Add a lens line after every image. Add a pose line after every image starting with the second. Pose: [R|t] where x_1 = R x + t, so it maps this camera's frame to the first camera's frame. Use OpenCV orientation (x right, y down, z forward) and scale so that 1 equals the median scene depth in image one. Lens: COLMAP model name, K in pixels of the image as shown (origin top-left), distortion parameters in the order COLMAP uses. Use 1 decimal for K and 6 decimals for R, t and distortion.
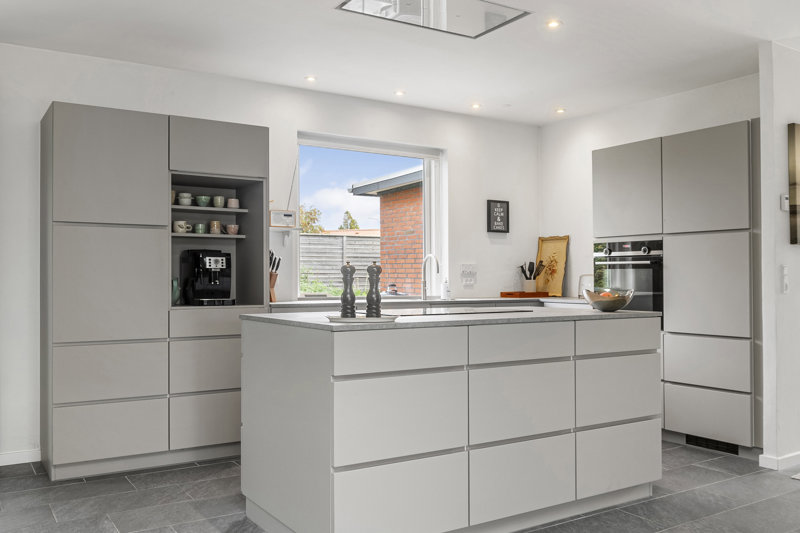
lens RADIAL K [[693.5, 0, 400.5], [0, 693.5, 271.7], [0, 0, 1]] dist [-0.043380, -0.006377]
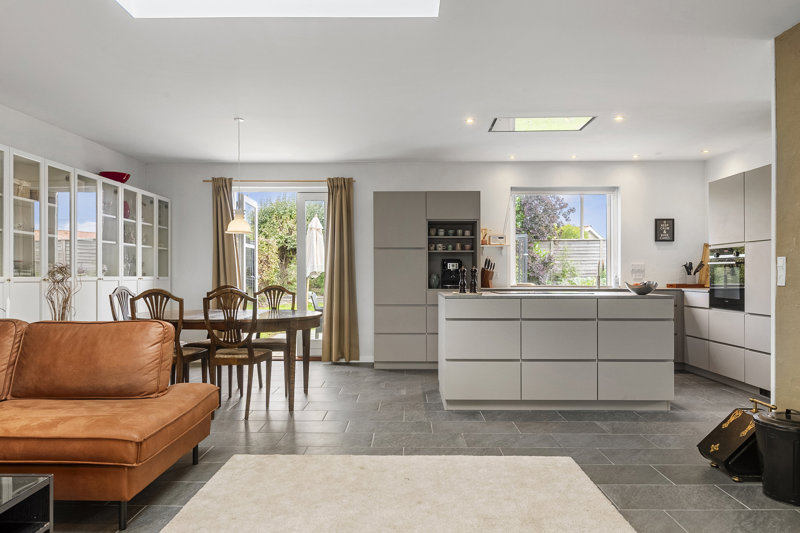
lens RADIAL K [[555.9, 0, 397.7], [0, 555.9, 270.2], [0, 0, 1]] dist [0.010833, 0.002242]
pose [[0.831612, -0.005460, -0.555330, 0.416618], [0.007030, 0.999975, 0.000694, -0.003944], [0.555313, -0.004481, 0.831630, -0.315557]]
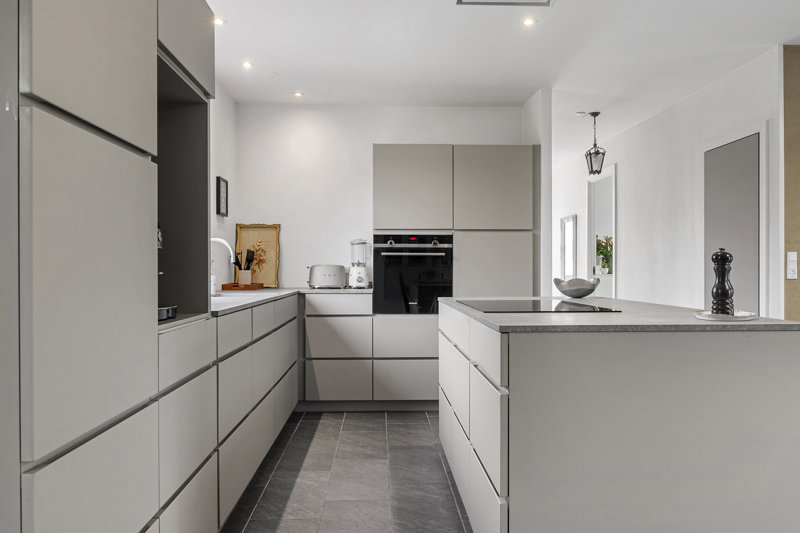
lens RADIAL K [[630.9, 0, 399.0], [0, 630.9, 267.3], [0, 0, 1]] dist [0.015393, 0.002120]
pose [[0.517209, 0.001515, 0.855858, -0.553730], [-0.007477, 0.999968, 0.002748, 0.005426], [-0.855827, -0.007821, 0.517204, 0.524656]]
